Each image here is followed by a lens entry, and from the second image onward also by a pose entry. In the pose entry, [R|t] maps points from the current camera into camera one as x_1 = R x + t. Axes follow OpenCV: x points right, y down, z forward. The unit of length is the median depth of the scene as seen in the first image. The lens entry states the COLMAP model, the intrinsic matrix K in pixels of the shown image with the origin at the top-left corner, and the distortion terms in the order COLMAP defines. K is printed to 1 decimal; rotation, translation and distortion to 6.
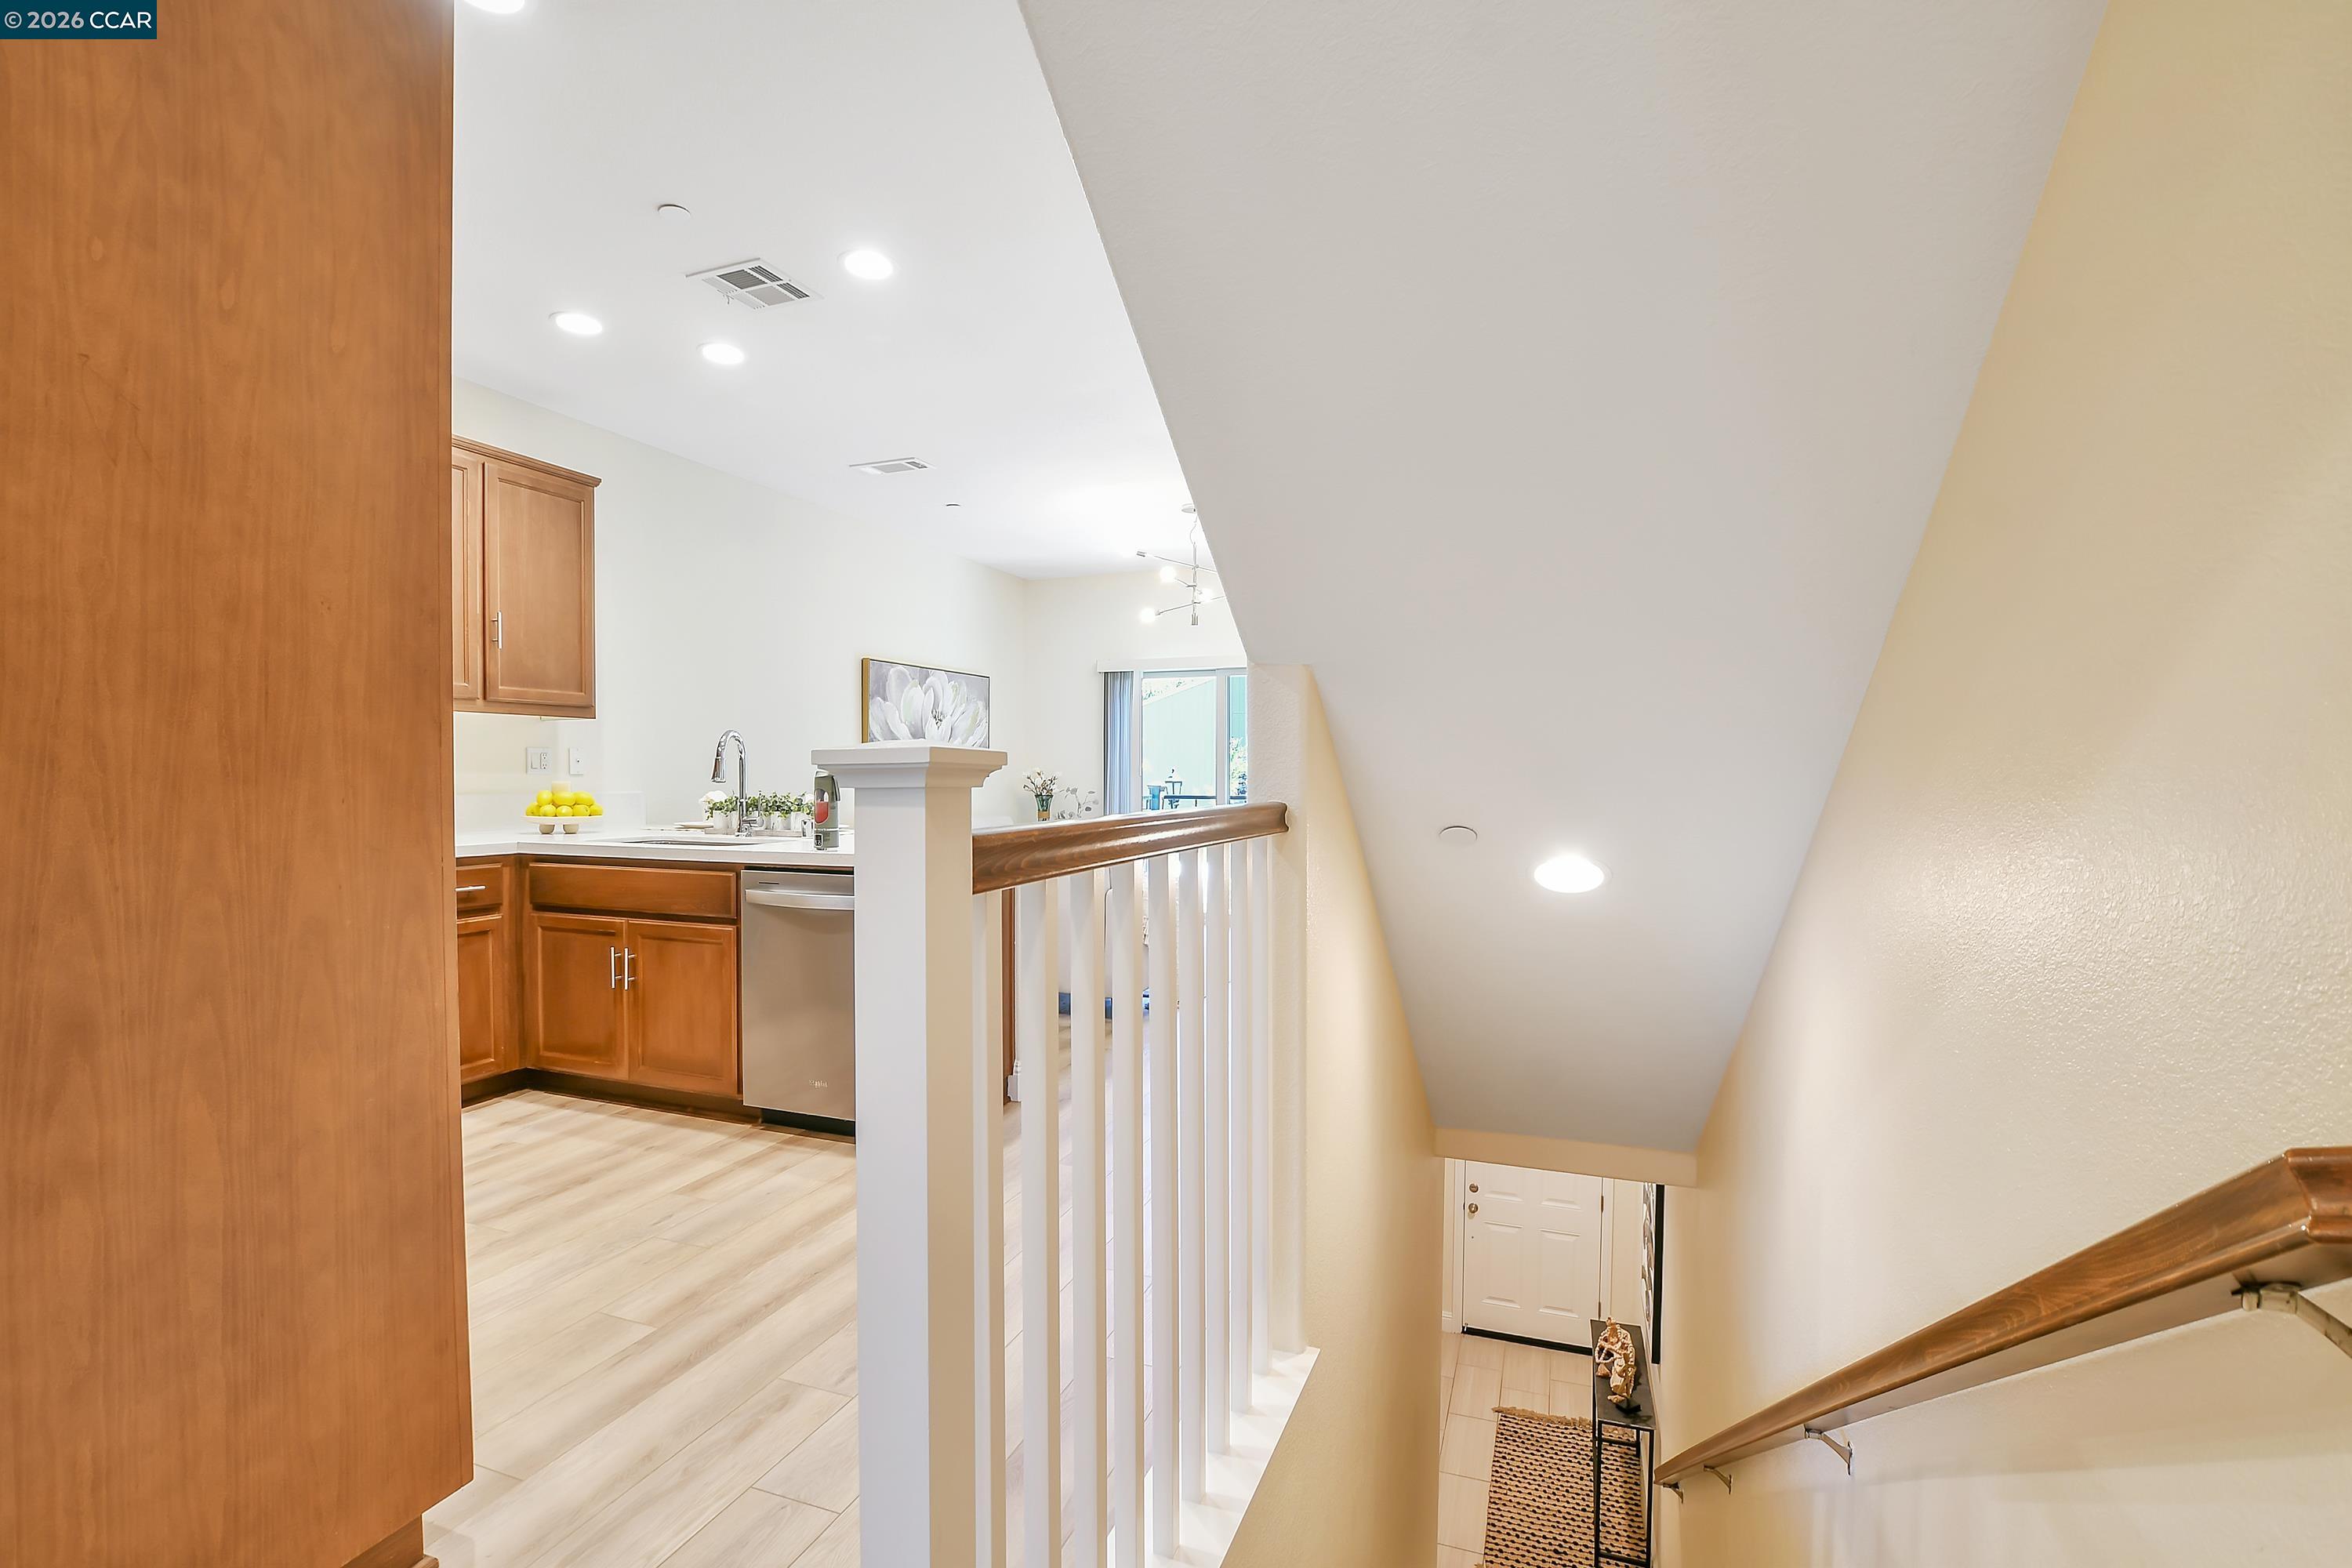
lens RADIAL K [[1064.3, 0, 1168.0], [0, 1064.3, 792.5], [0, 0, 1]] dist [-0.028871, 0.001185]
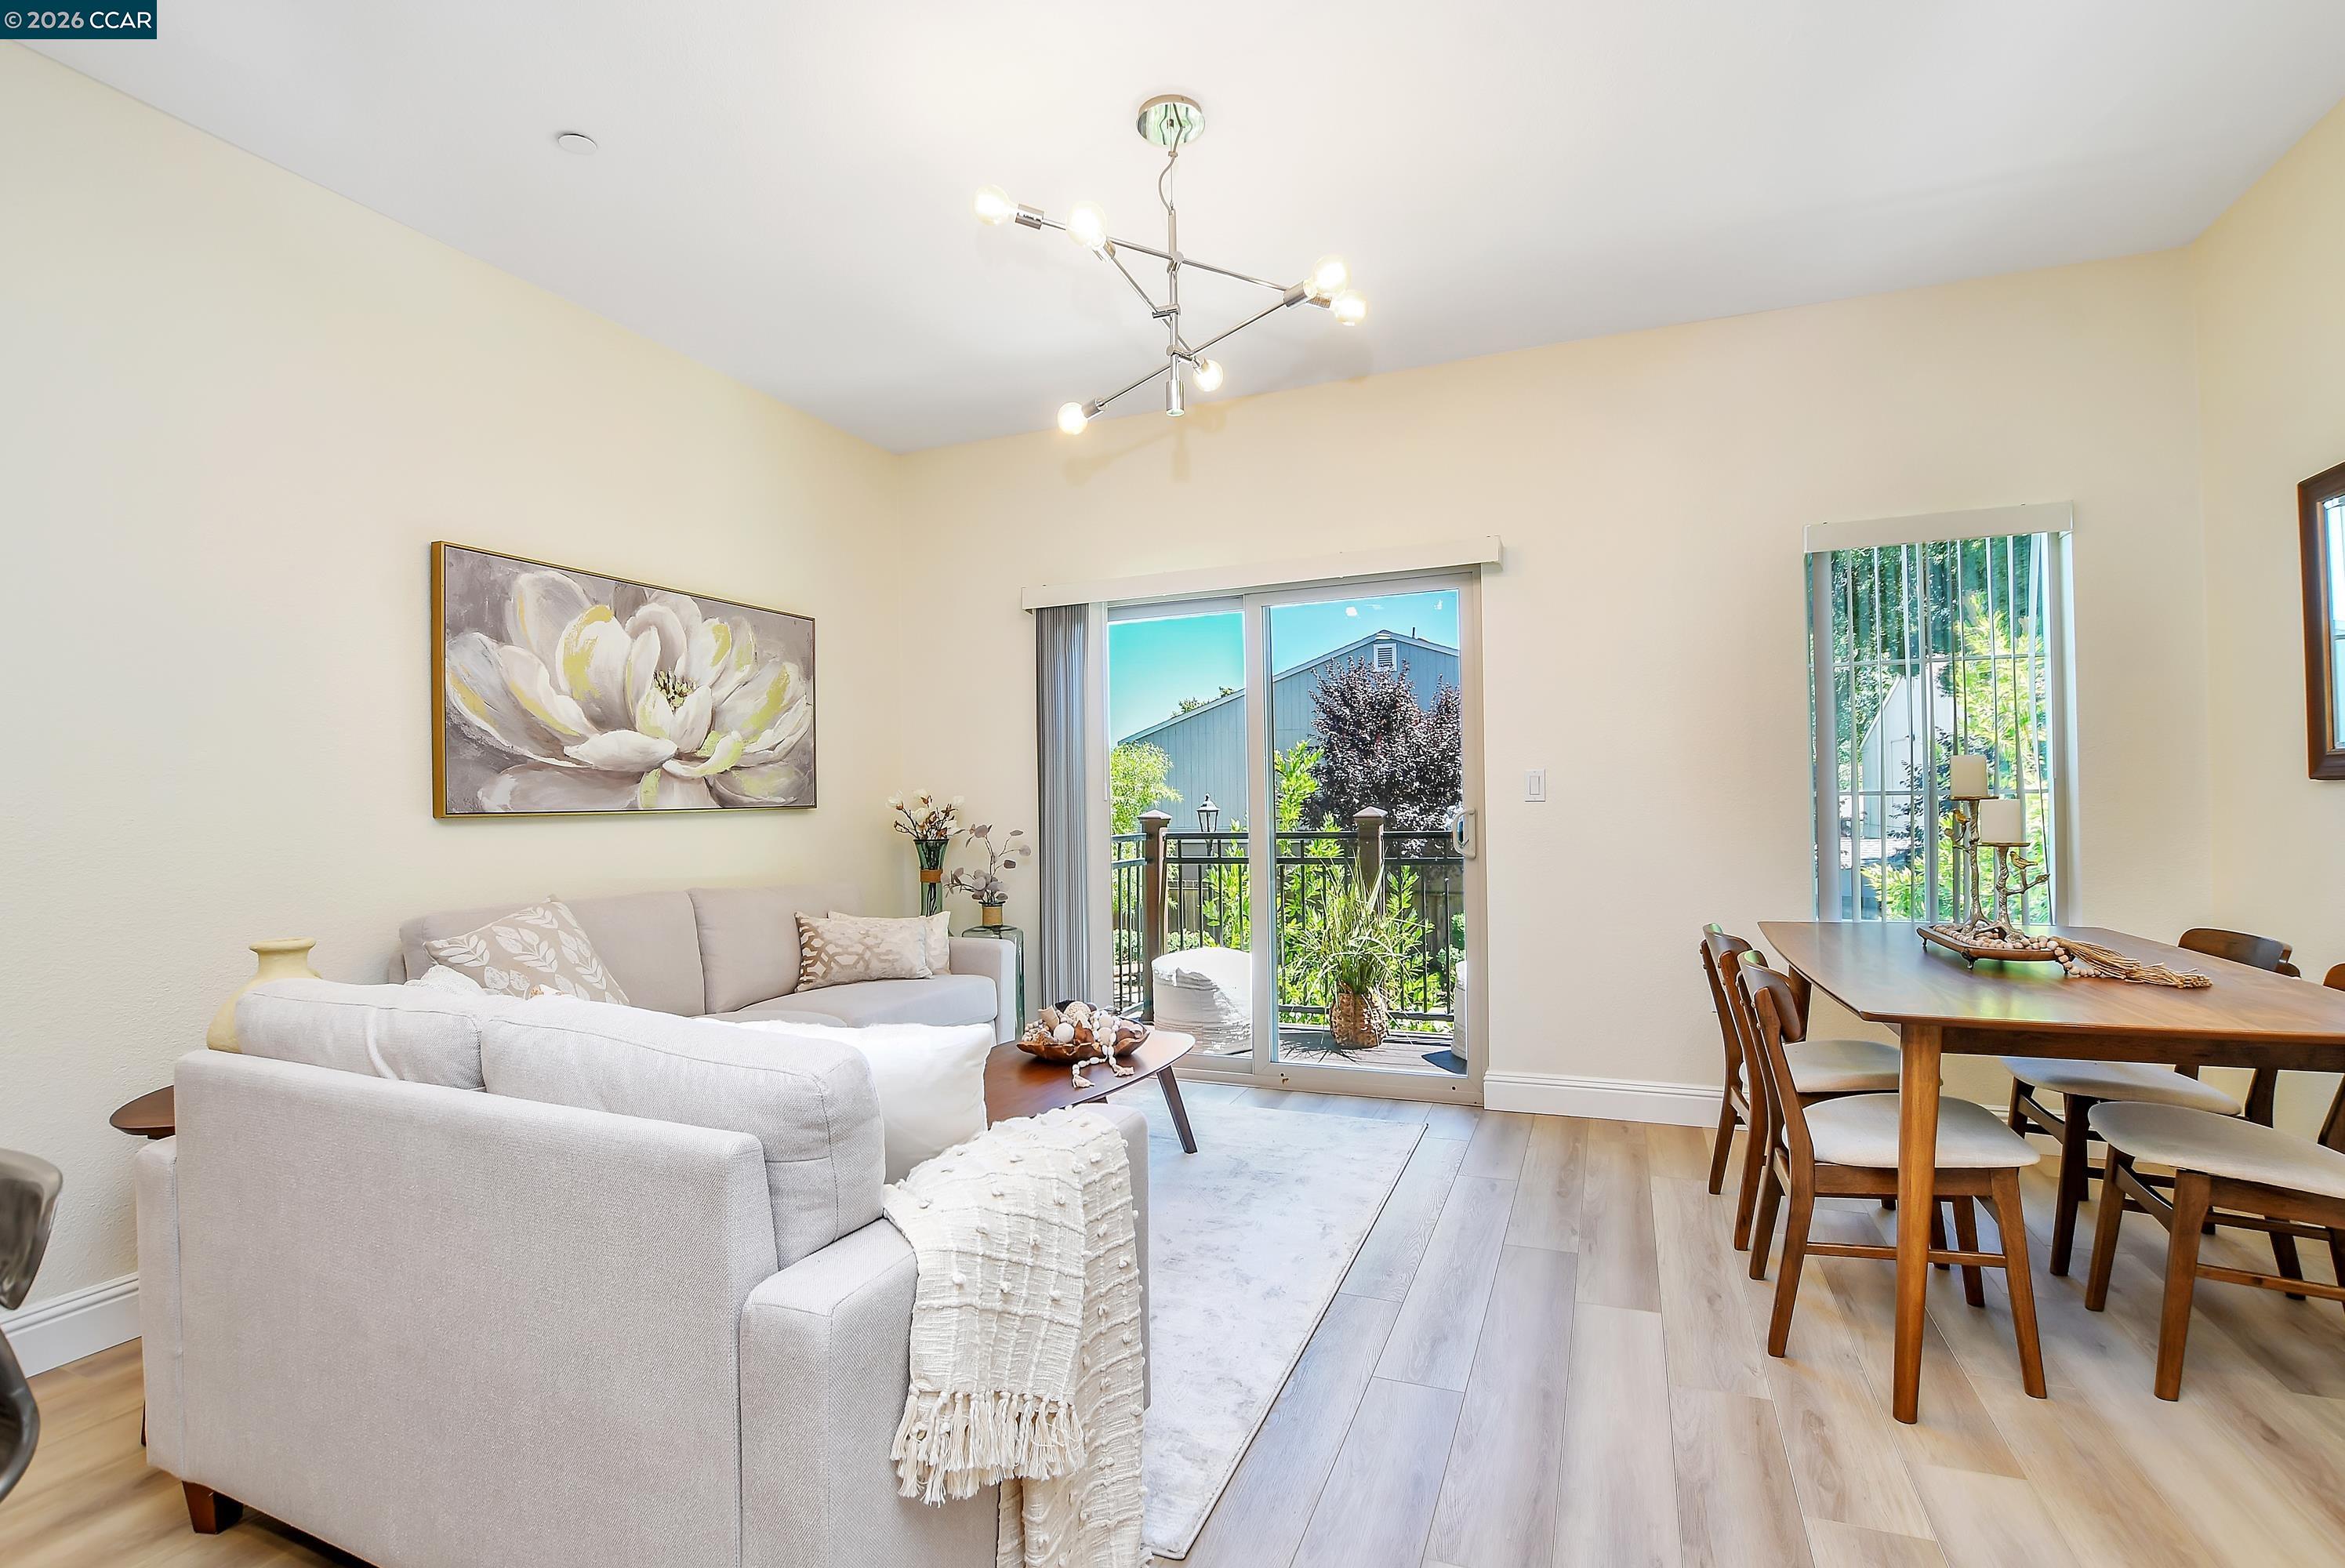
lens RADIAL K [[1076.7, 0, 1172.5], [0, 1076.7, 784.0], [0, 0, 1]] dist [-0.032432, 0.001108]
pose [[0.999086, -0.019416, -0.038083, 0.055073], [0.018076, 0.999216, -0.035232, -0.008710], [0.038737, 0.034512, 0.998653, 0.917423]]
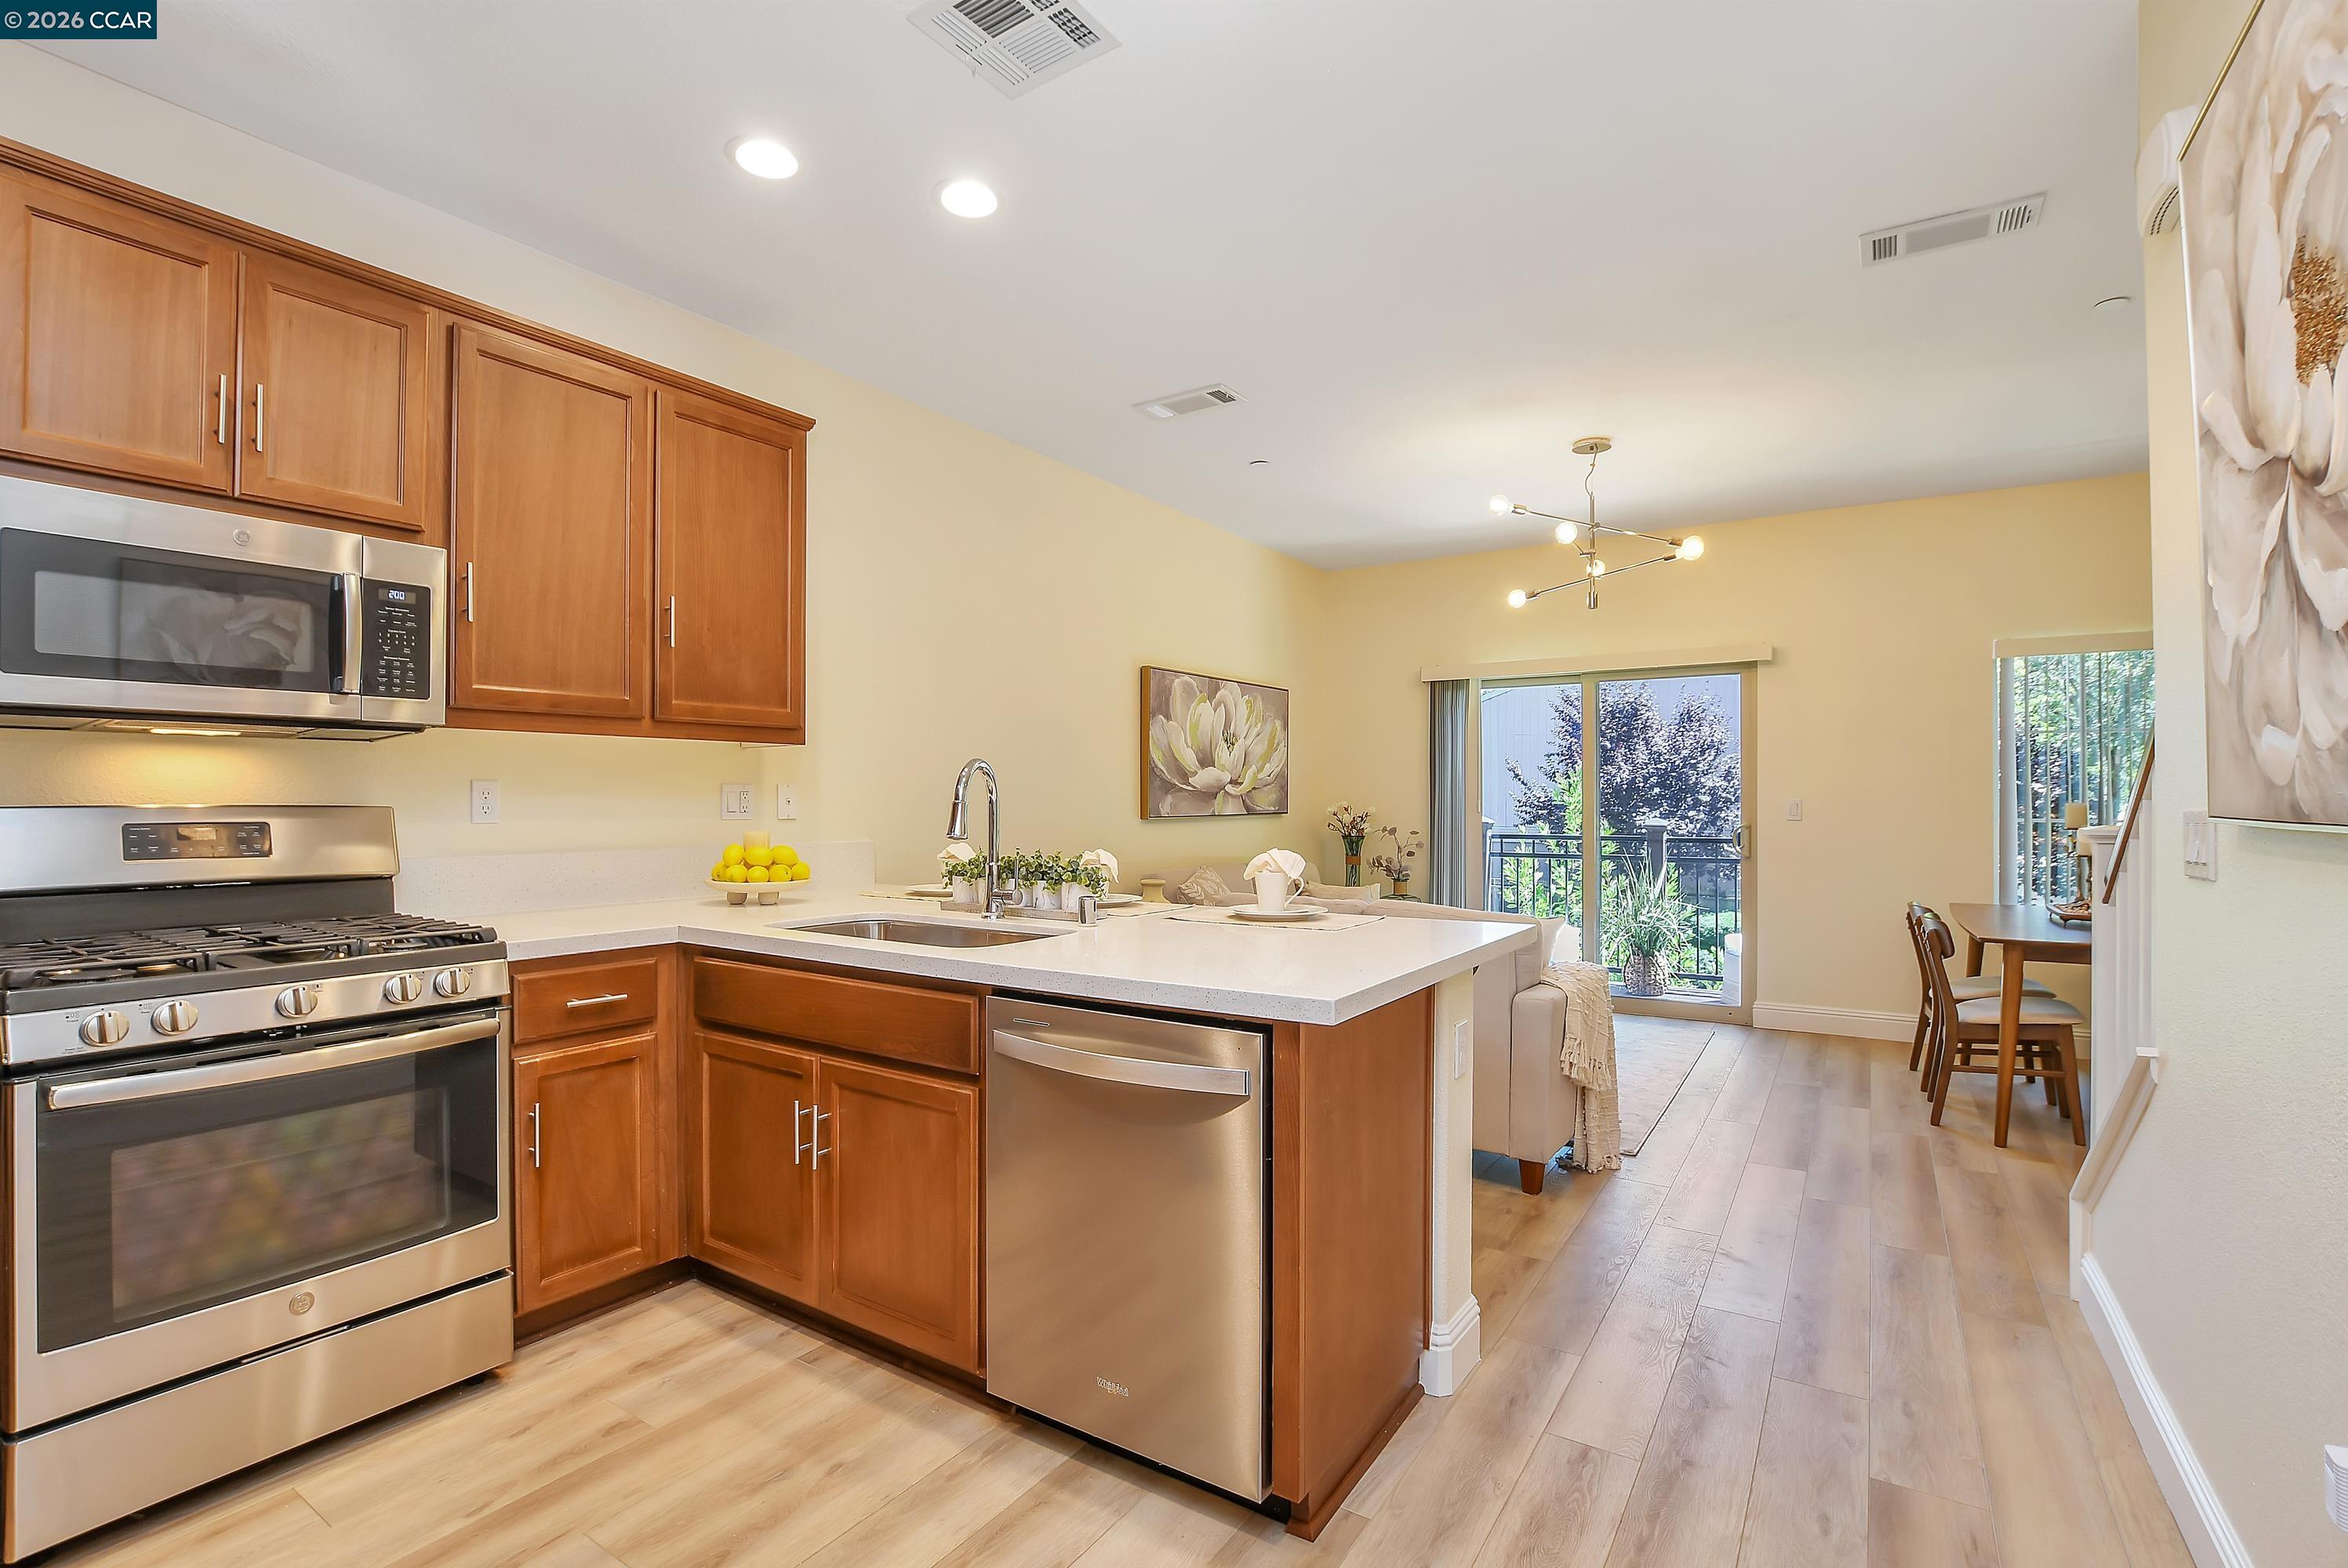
lens RADIAL K [[1077.9, 0, 1174.0], [0, 1077.9, 784.0], [0, 0, 1]] dist [-0.032432, 0.001108]
pose [[0.974936, -0.004109, -0.222446, -0.135570], [-0.002993, 0.999497, -0.031581, -0.021193], [0.222464, 0.031455, 0.974433, 0.353225]]
